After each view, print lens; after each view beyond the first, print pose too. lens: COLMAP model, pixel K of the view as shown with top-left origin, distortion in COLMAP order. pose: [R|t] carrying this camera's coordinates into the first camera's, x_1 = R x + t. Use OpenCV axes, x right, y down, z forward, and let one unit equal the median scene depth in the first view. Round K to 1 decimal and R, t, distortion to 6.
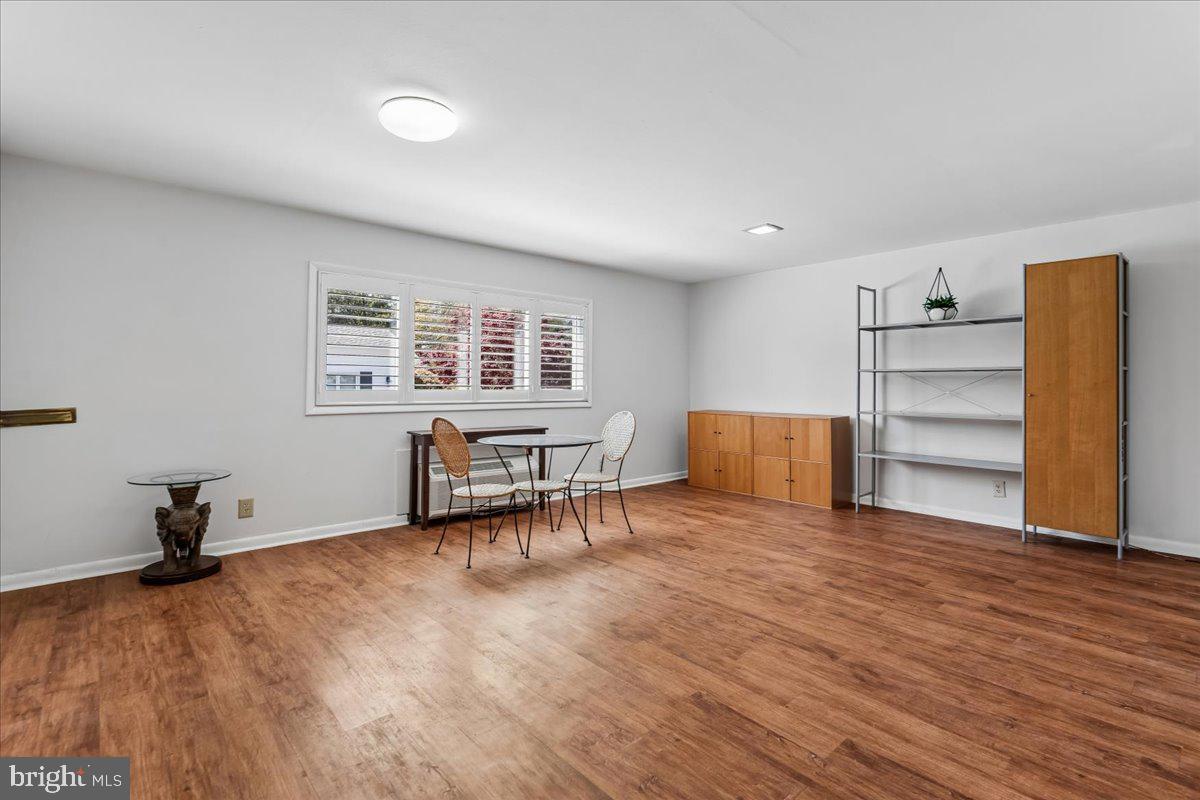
lens RADIAL K [[554.2, 0, 600.3], [0, 554.2, 391.9], [0, 0, 1]] dist [-0.000406, -0.000024]
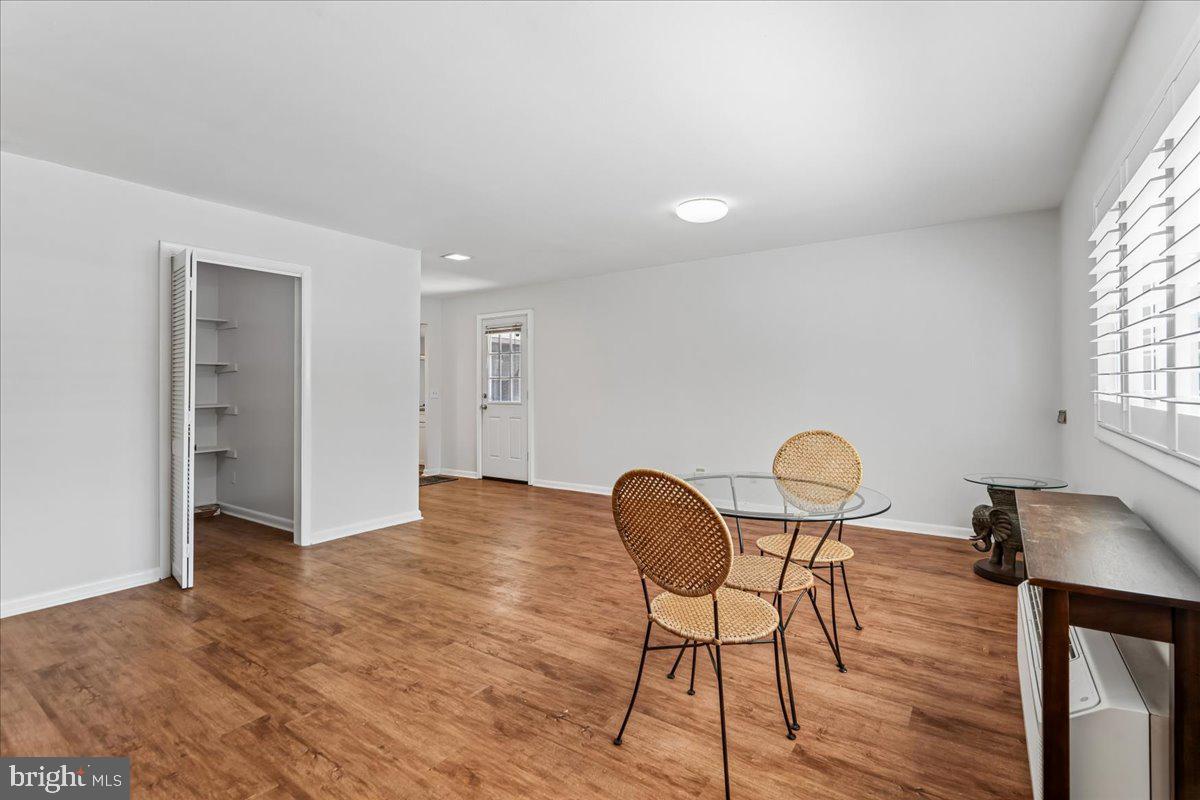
lens RADIAL K [[554.2, 0, 600.0], [0, 554.2, 389.0], [0, 0, 1]] dist [-0.000406, -0.000024]
pose [[-0.972530, 0.001967, -0.232768, 0.230277], [-0.003610, 0.999717, 0.023532, -0.037819], [0.232748, 0.023726, -0.972248, 1.941141]]
